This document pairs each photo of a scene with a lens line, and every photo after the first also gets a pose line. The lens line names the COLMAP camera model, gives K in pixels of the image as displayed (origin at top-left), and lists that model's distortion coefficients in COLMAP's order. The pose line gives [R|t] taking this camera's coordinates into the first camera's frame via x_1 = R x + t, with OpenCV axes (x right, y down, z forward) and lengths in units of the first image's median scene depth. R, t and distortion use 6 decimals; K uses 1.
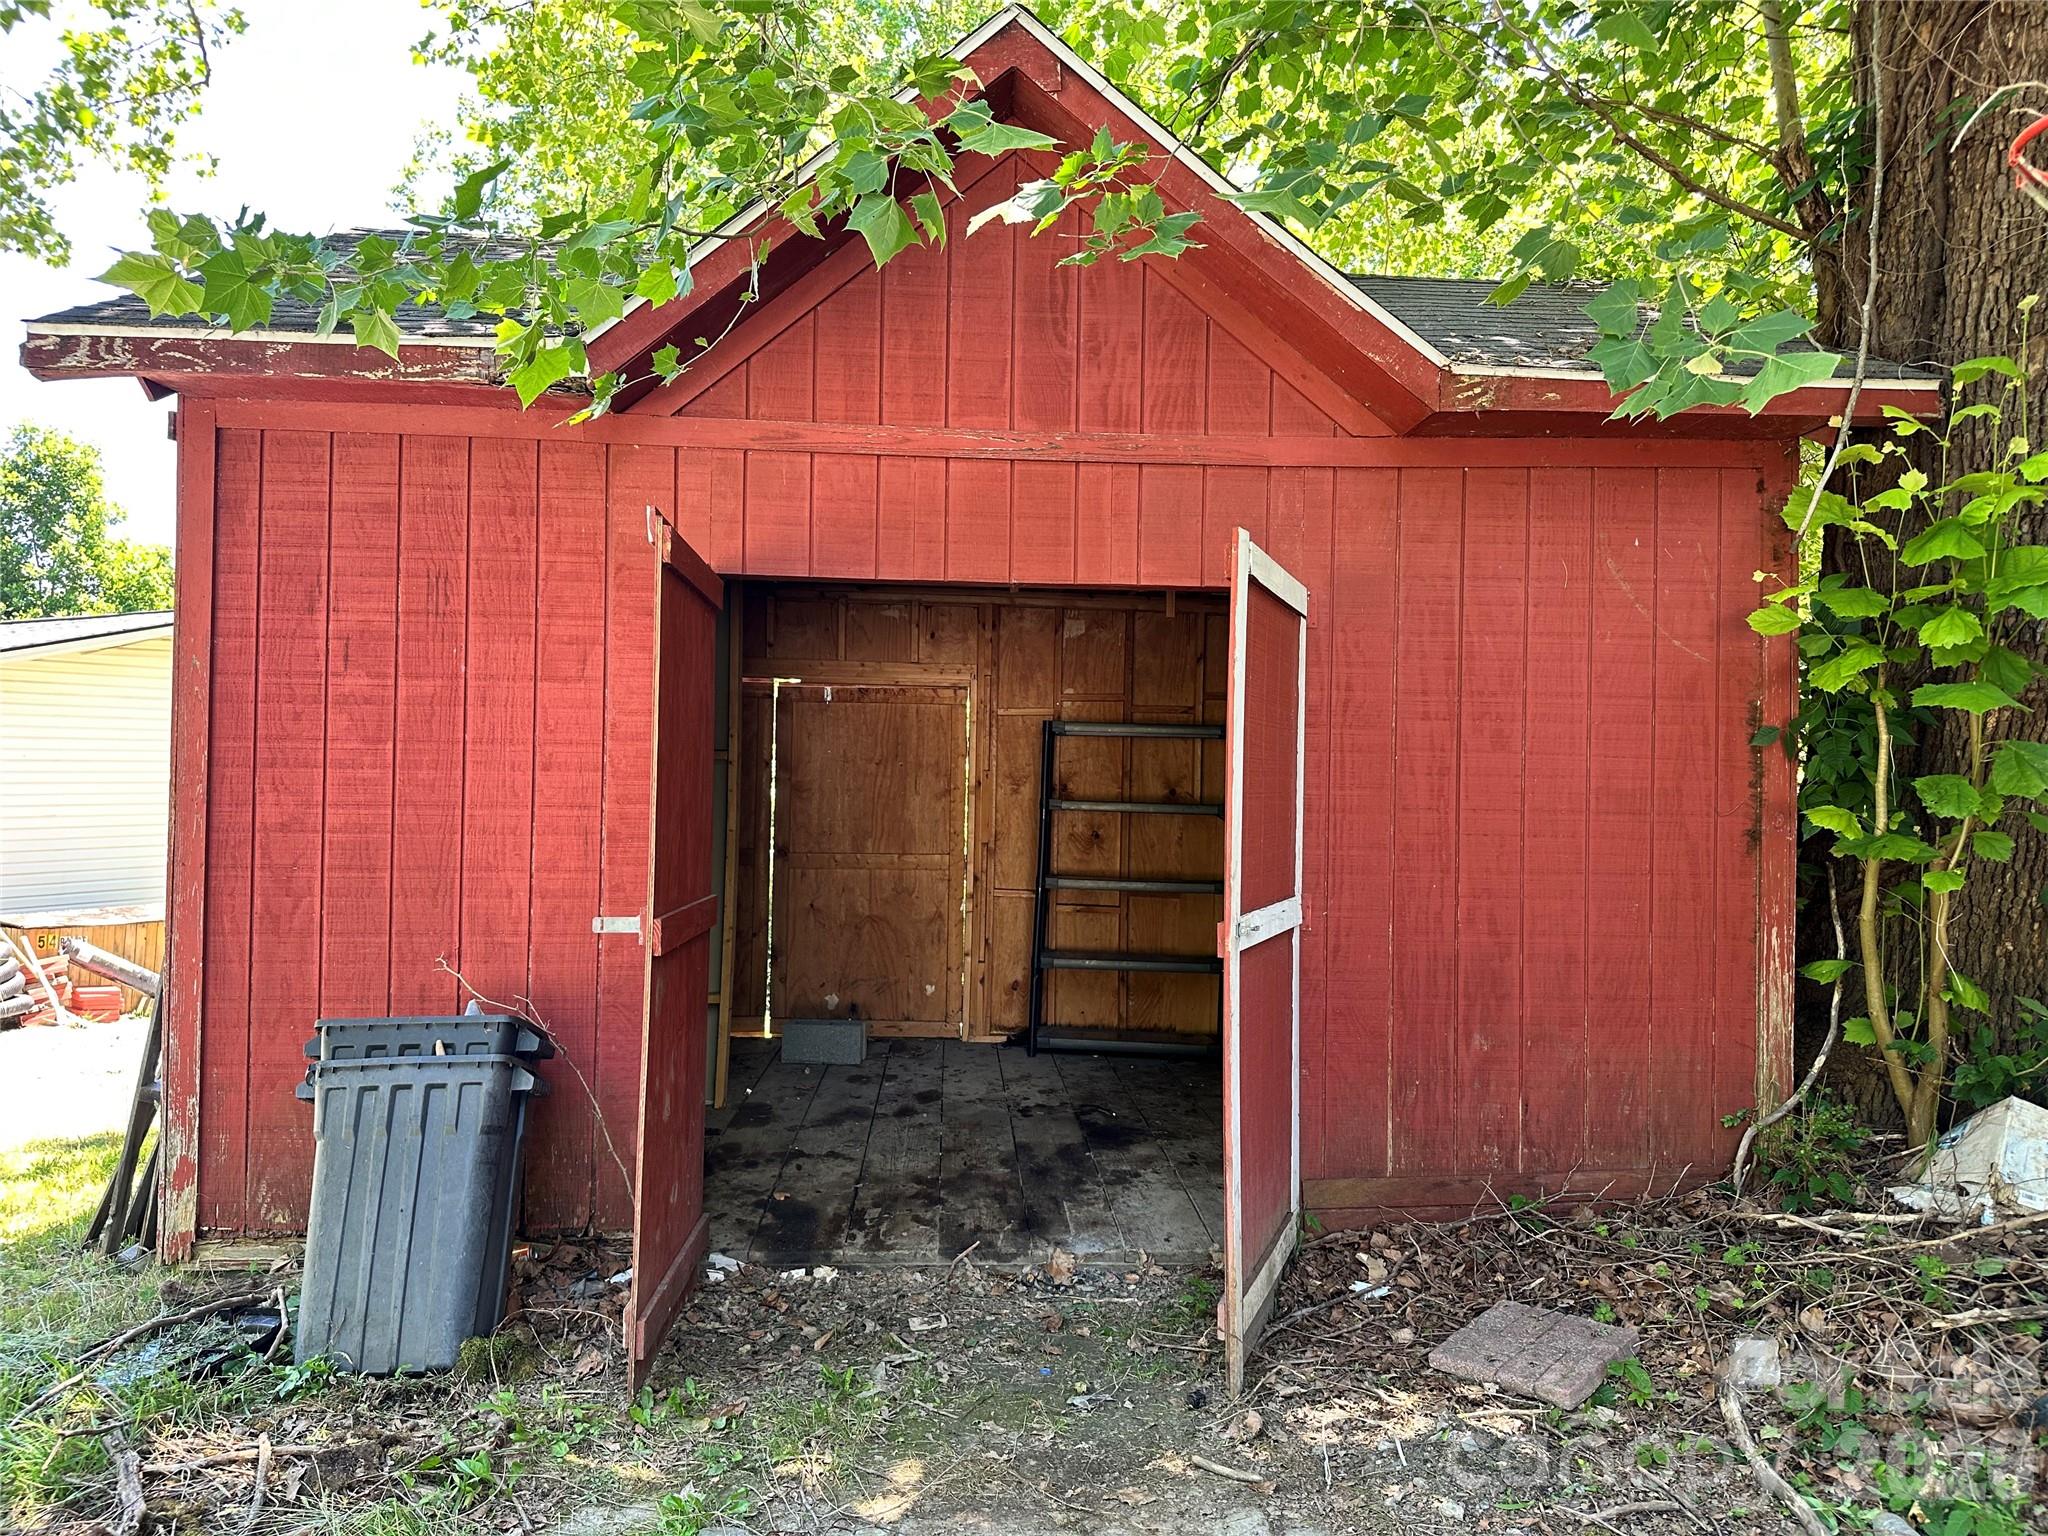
lens RADIAL K [[1507.7, 0, 1041.3], [0, 1507.7, 765.8], [0, 0, 1]] dist [0.096779, -0.127764]
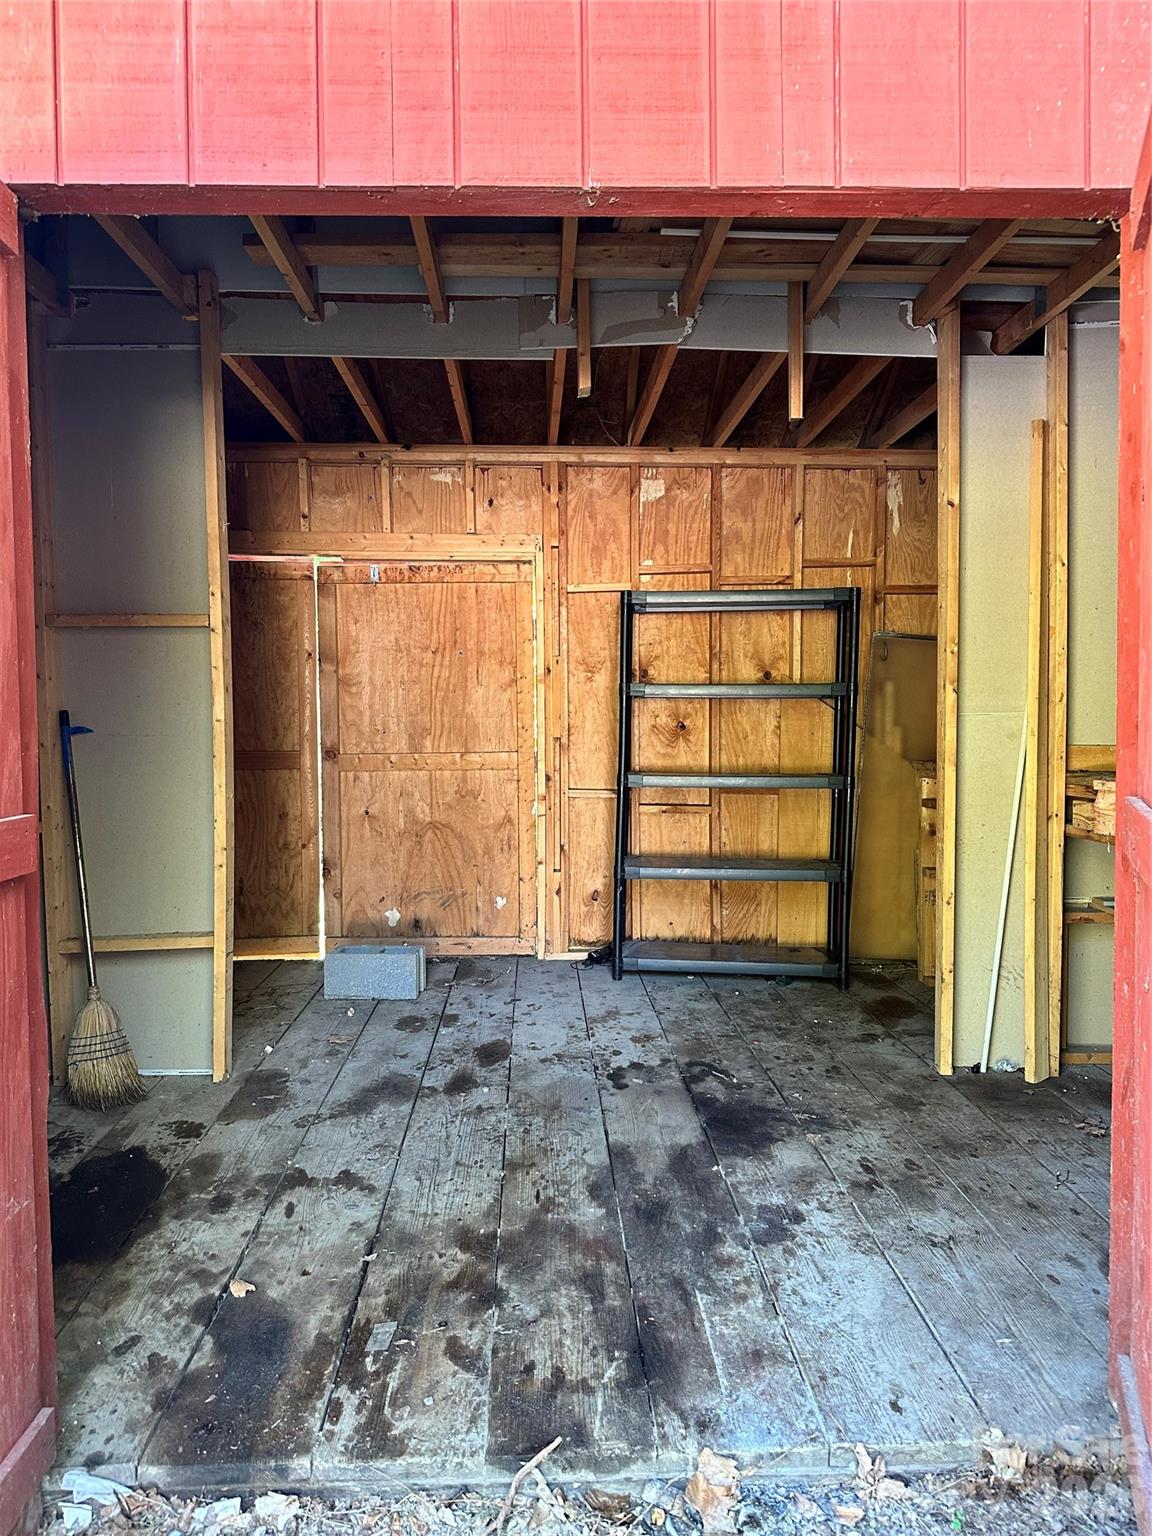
lens RADIAL K [[1130.8, 0, 575.0], [0, 1130.8, 765.0], [0, 0, 1]] dist [0.096779, -0.127764]
pose [[0.999371, -0.025371, -0.024767, -0.011670], [0.026837, 0.997791, 0.060767, 0.029491], [0.023170, -0.061393, 0.997845, 0.367311]]
